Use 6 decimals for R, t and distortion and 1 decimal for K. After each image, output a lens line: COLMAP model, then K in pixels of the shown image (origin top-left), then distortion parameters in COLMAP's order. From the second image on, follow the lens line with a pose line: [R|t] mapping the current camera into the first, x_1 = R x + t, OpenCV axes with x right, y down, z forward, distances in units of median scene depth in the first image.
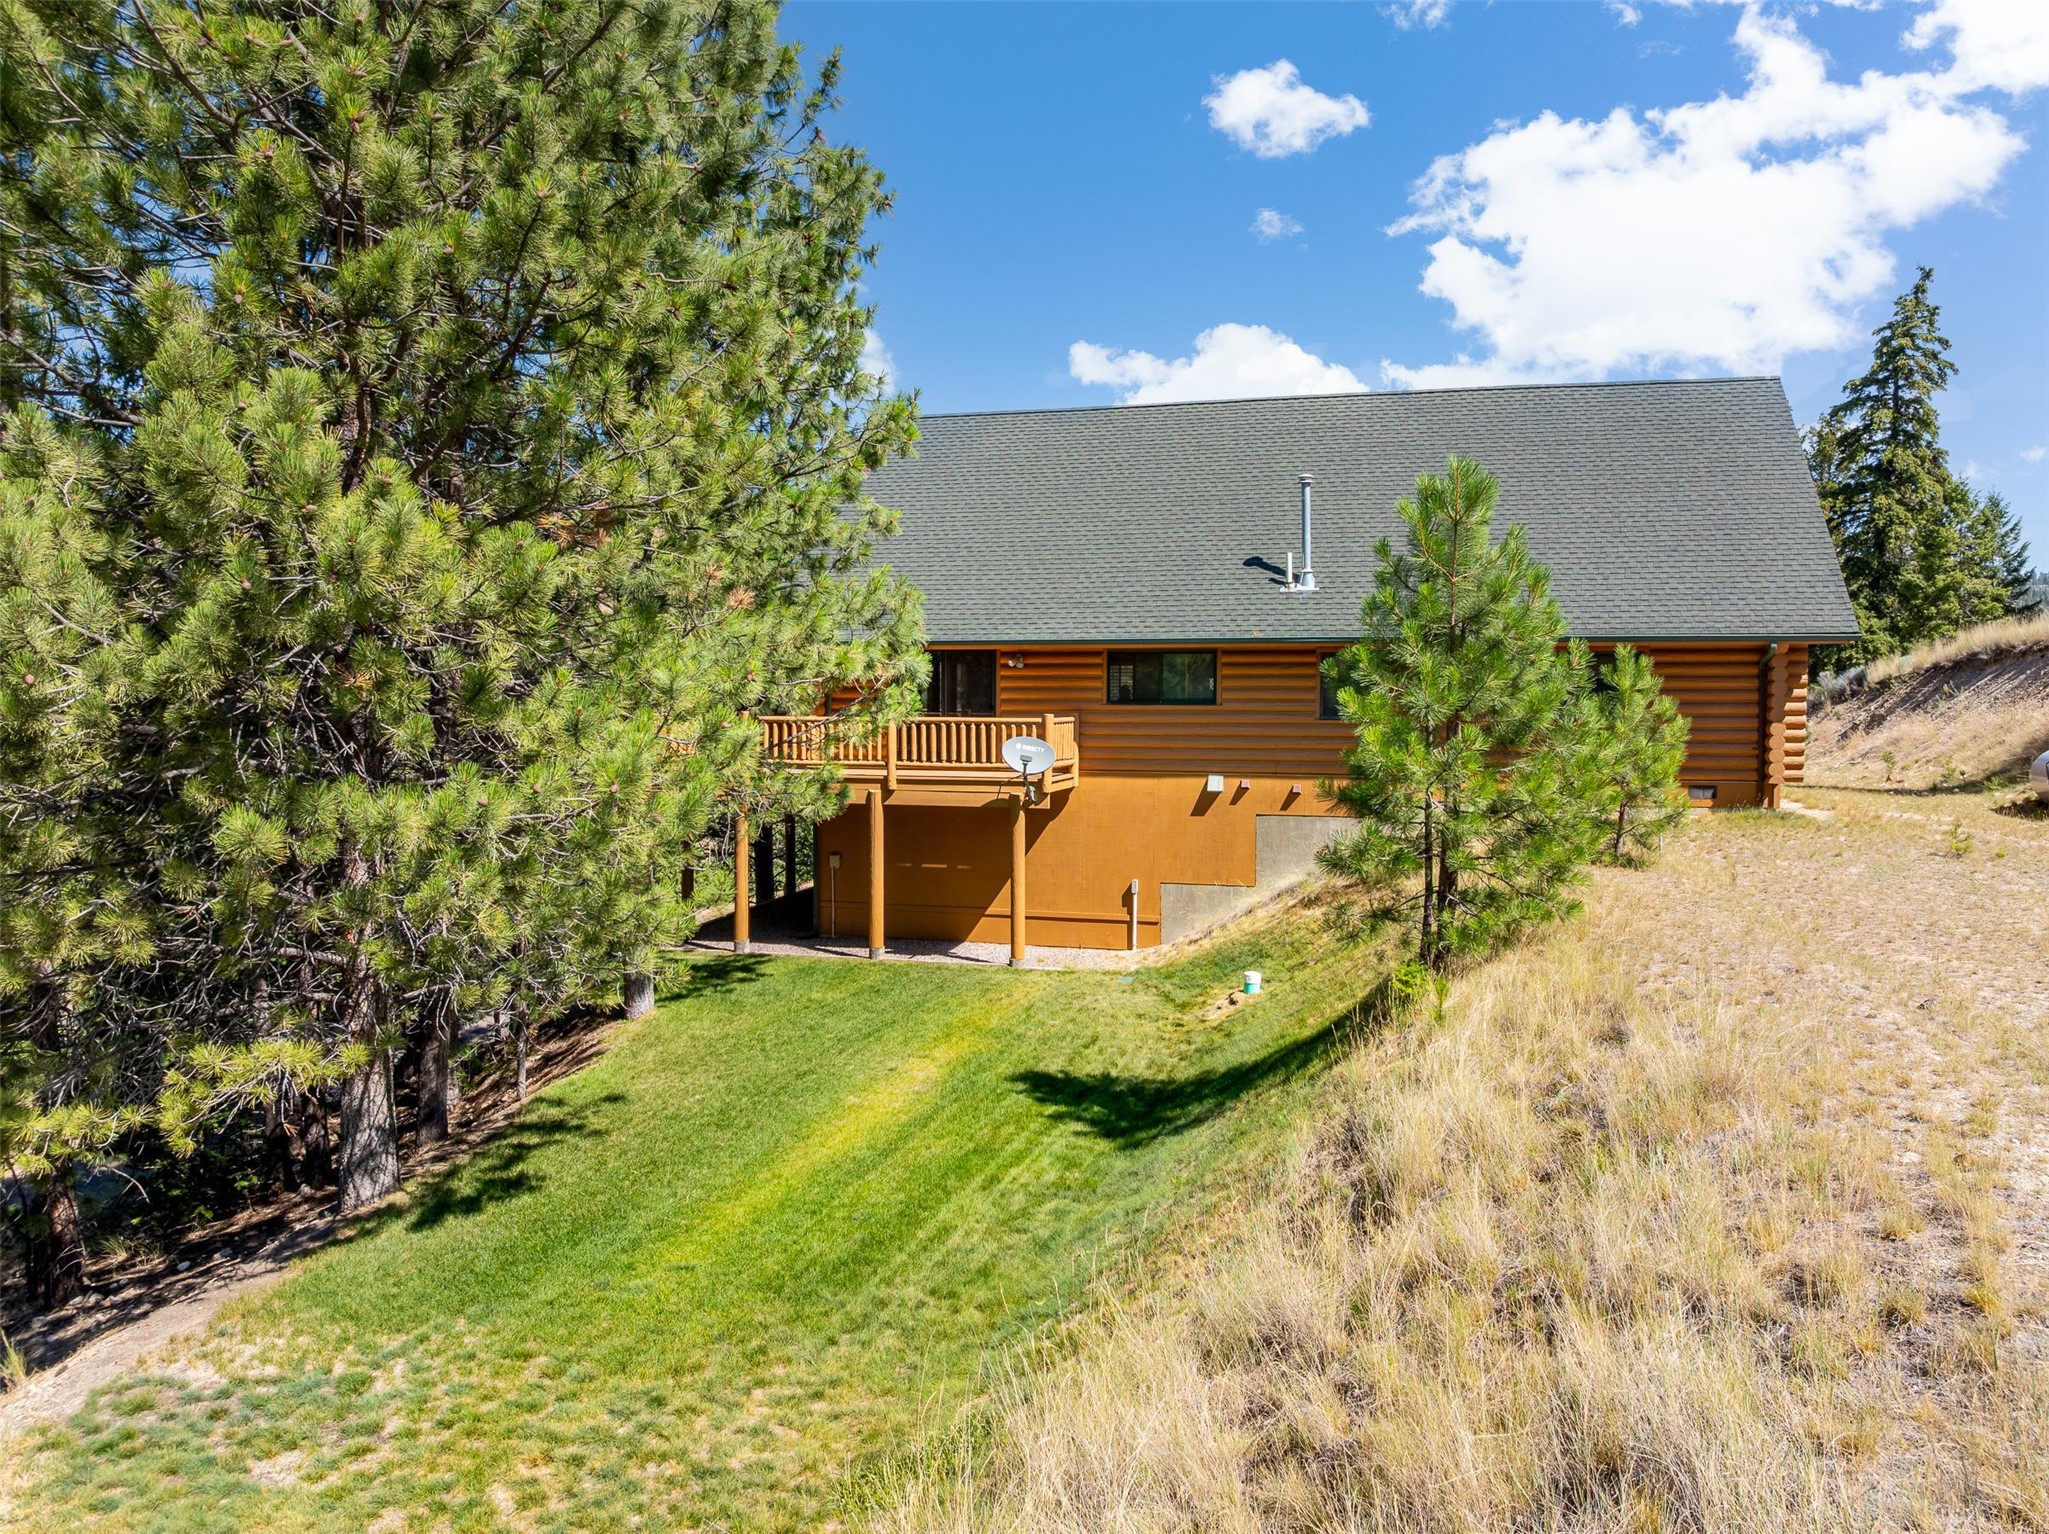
lens RADIAL K [[1461.5, 0, 1024.5], [0, 1461.5, 767.0], [0, 0, 1]] dist [-0.004475, -0.072232]
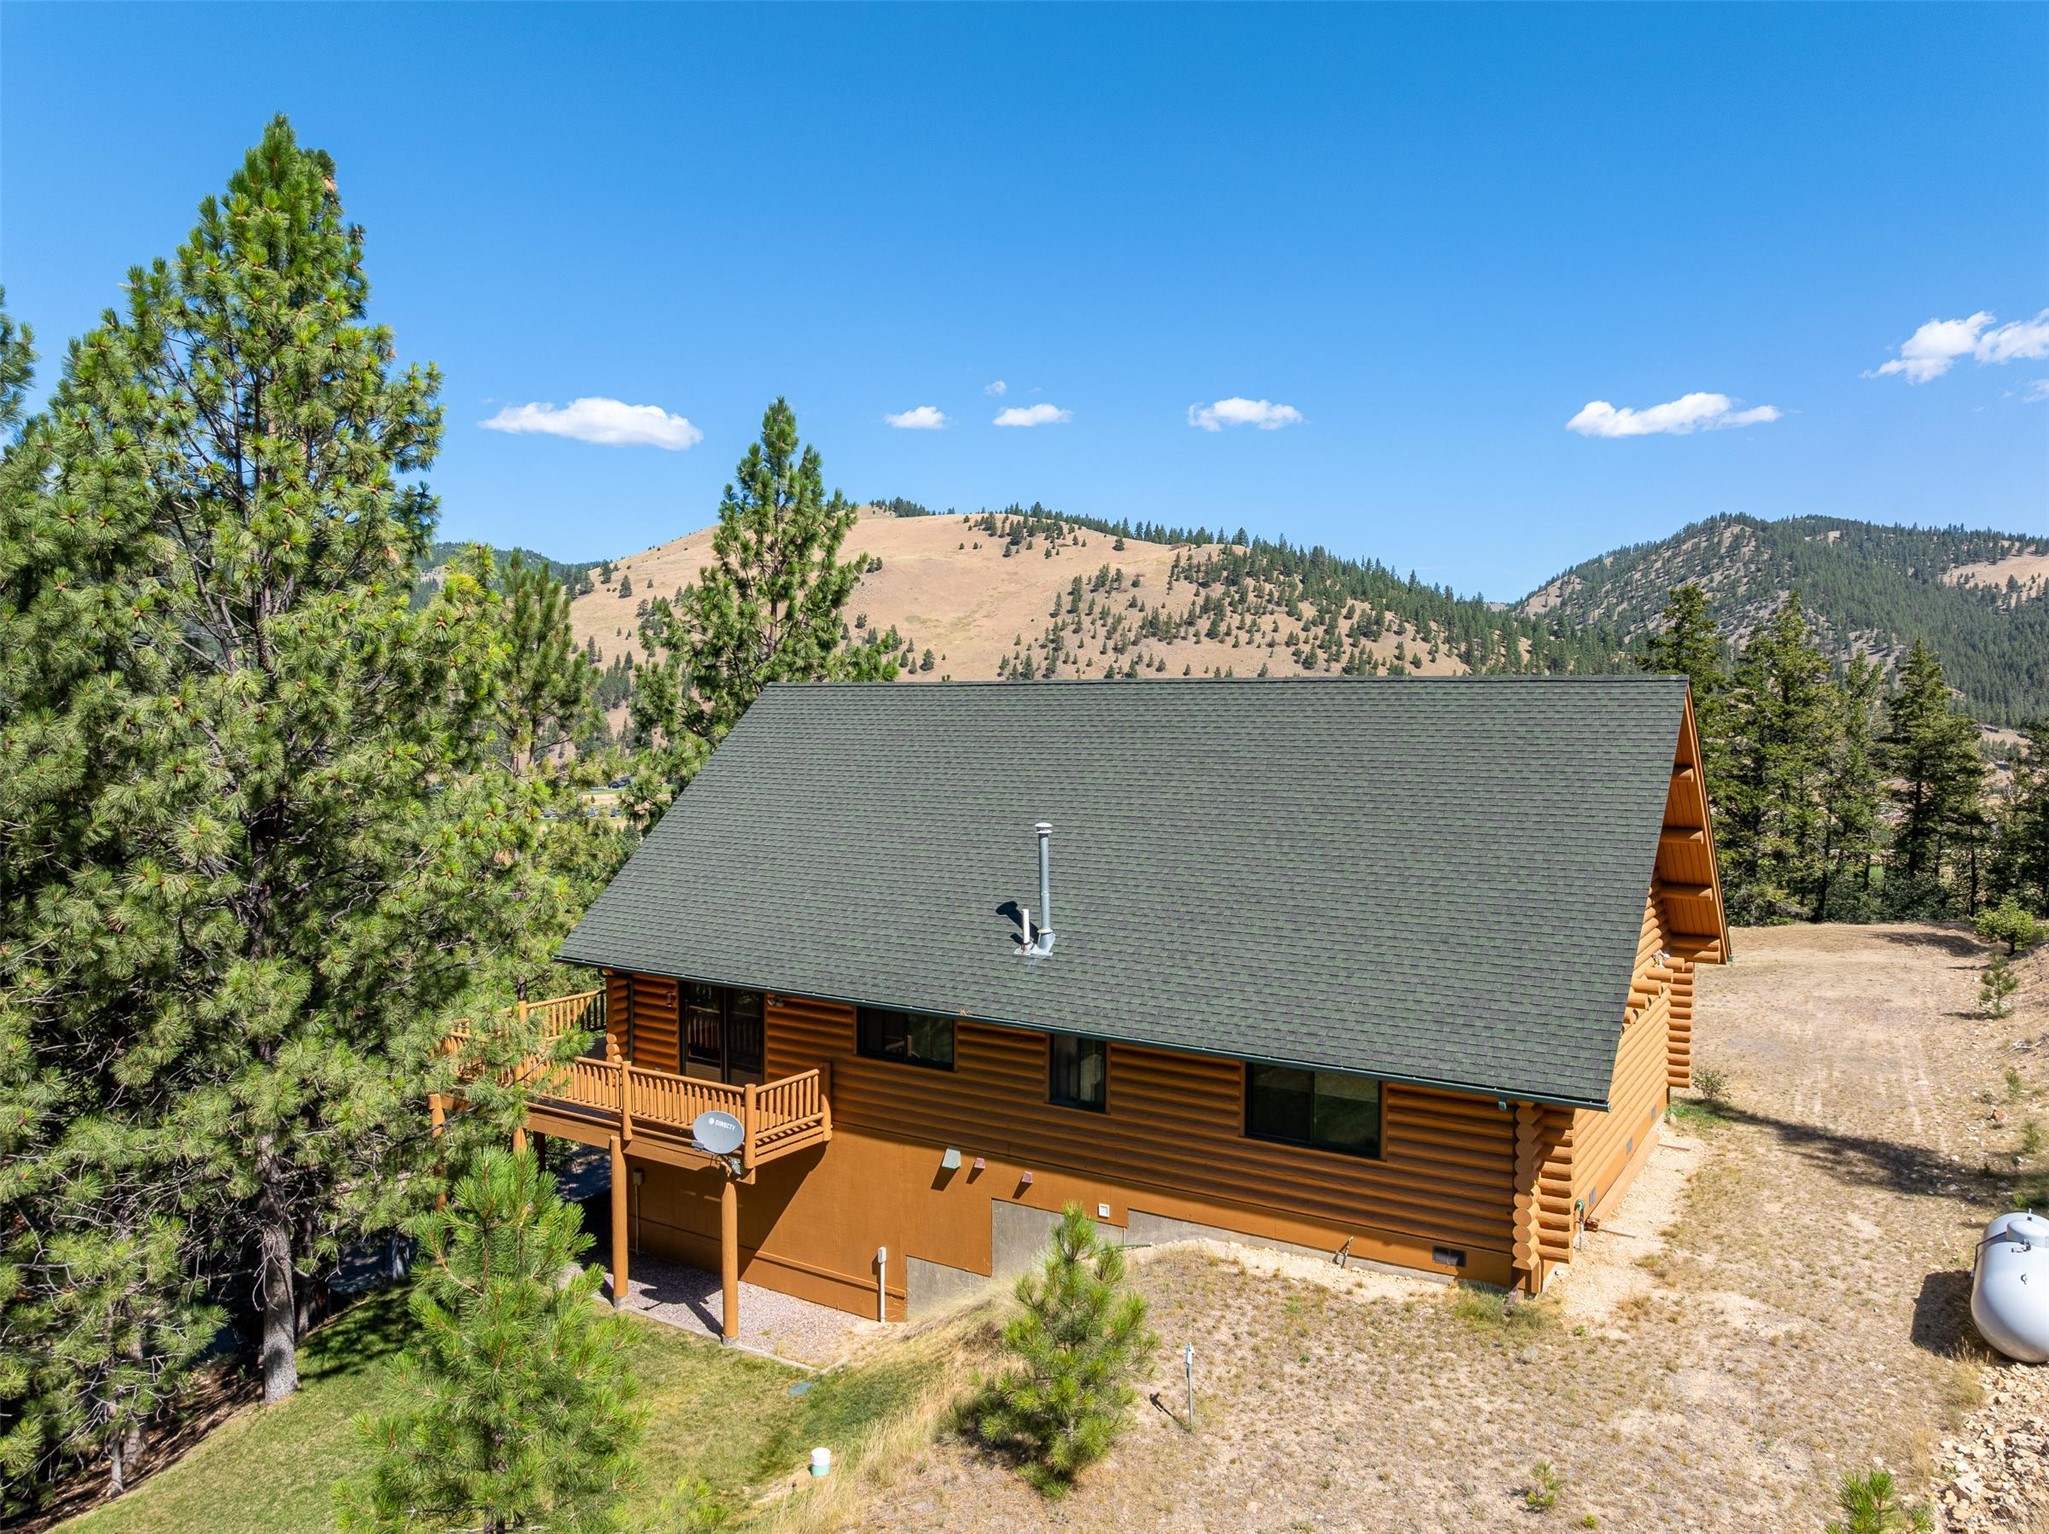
lens RADIAL K [[1458.6, 0, 1024.5], [0, 1458.6, 767.0], [0, 0, 1]] dist [-0.032016, -0.005154]
pose [[0.961960, 0.014528, -0.272805, 0.417314], [-0.018945, 0.999729, -0.013562, -0.221134], [0.272534, 0.018214, 0.961974, 0.137596]]
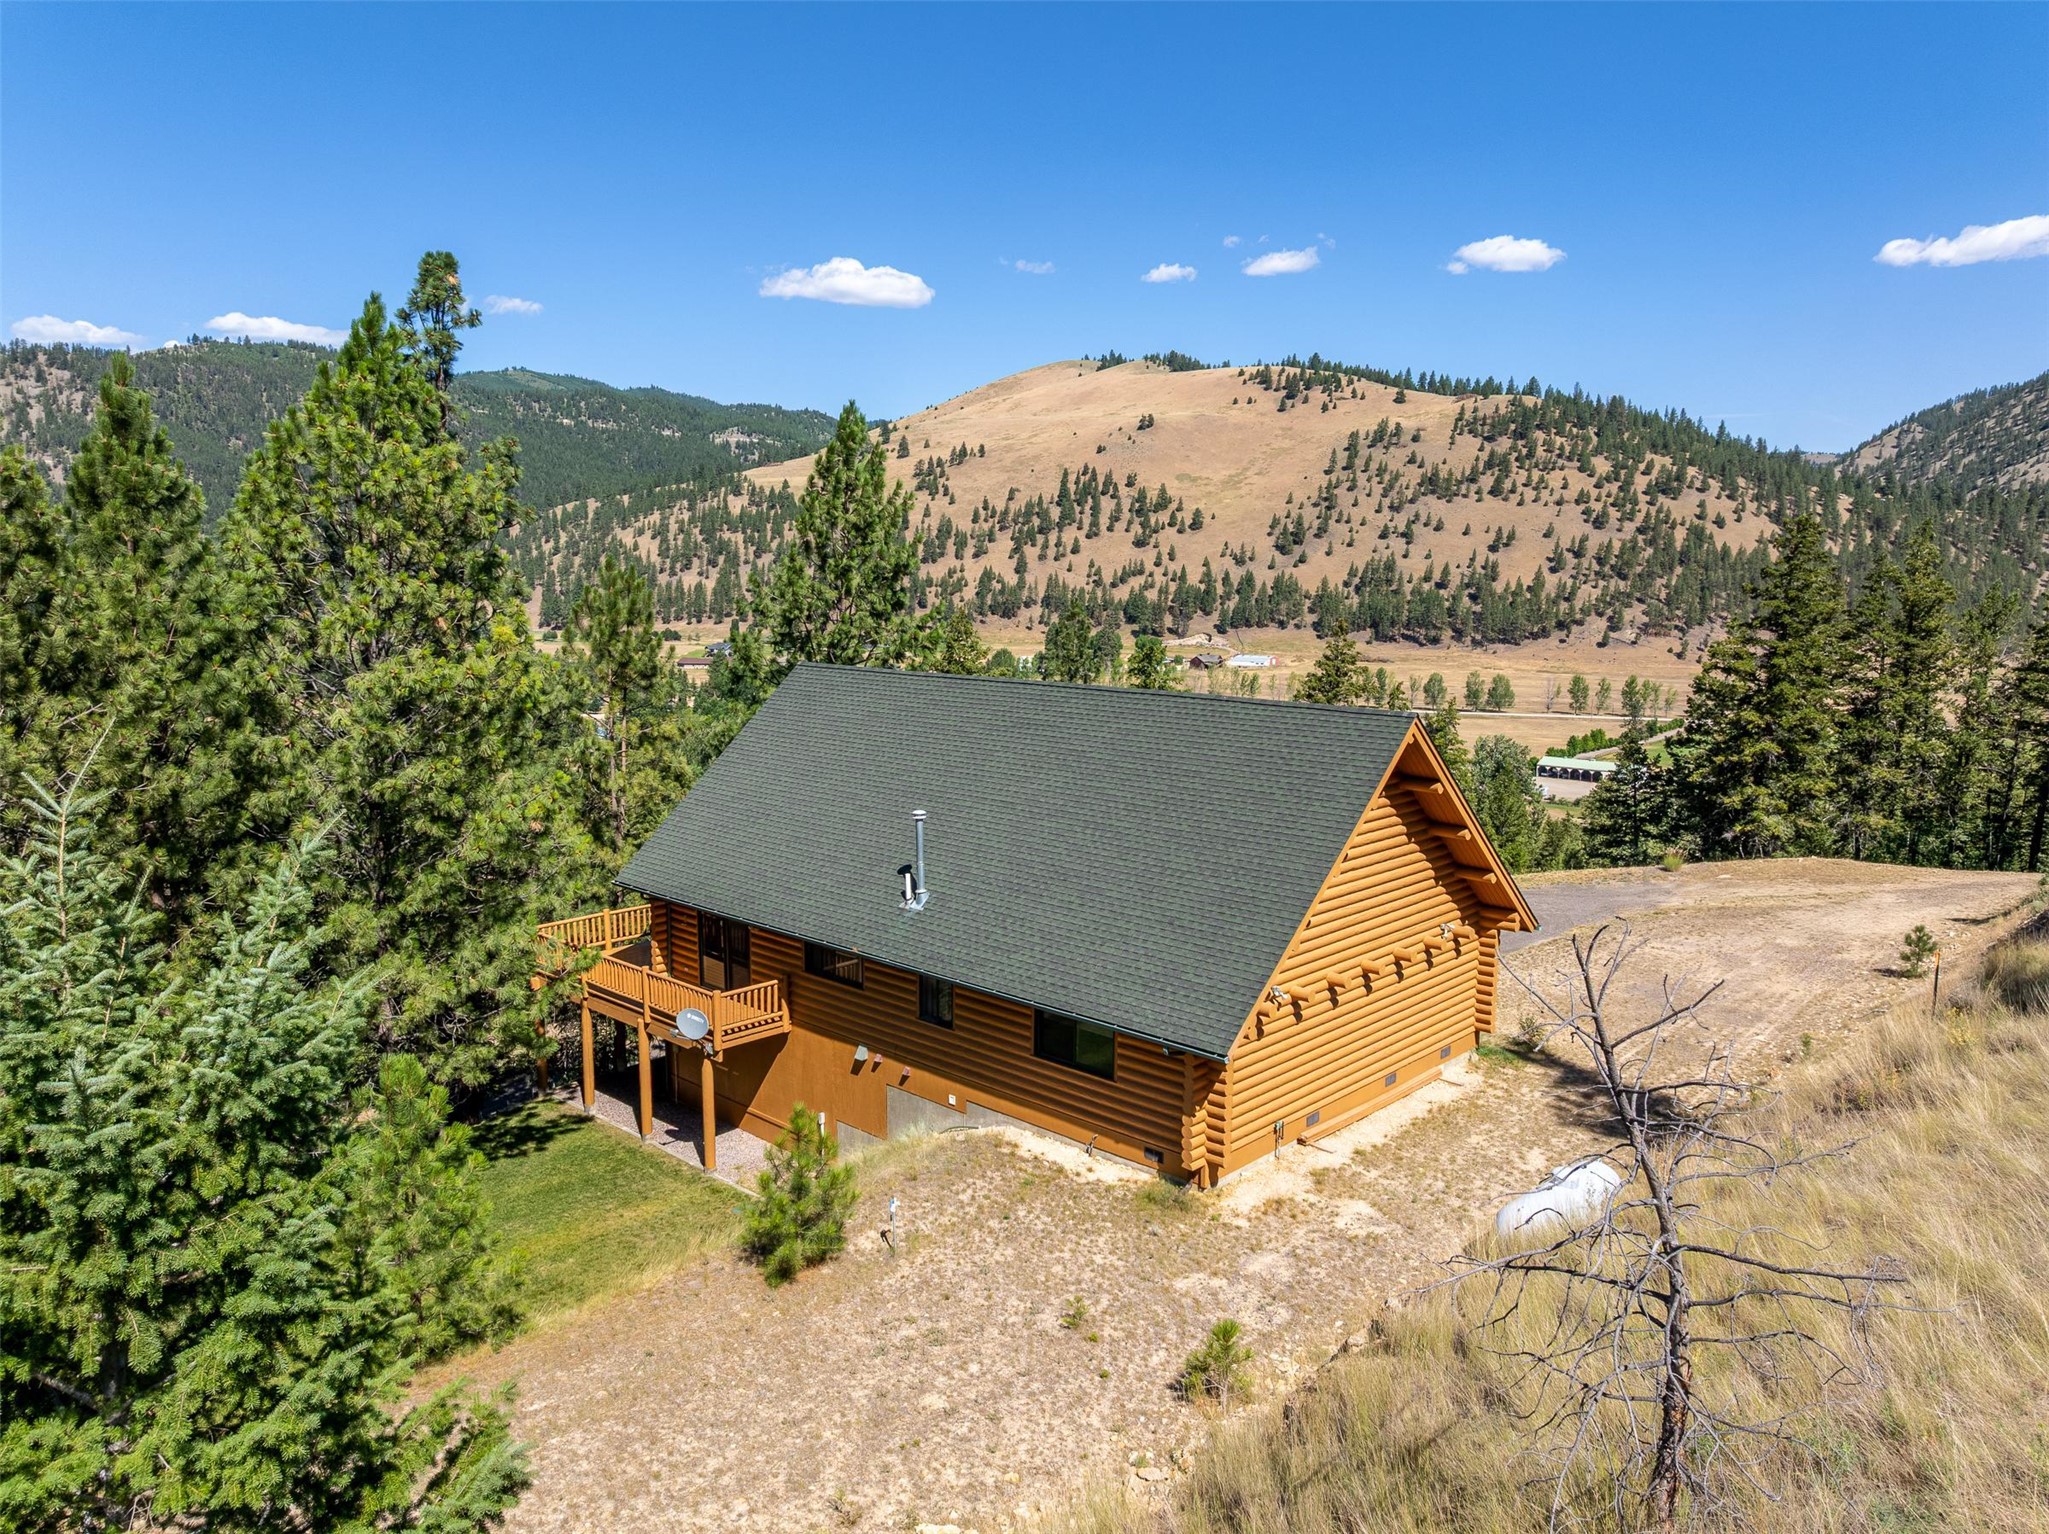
lens RADIAL K [[1461.5, 0, 1024.5], [0, 1461.5, 767.0], [0, 0, 1]] dist [-0.004475, -0.072232]
pose [[0.891151, 0.068523, -0.448502, 0.785387], [-0.030588, 0.995354, 0.091296, -0.343581], [0.452674, -0.067640, 0.889107, -0.009975]]
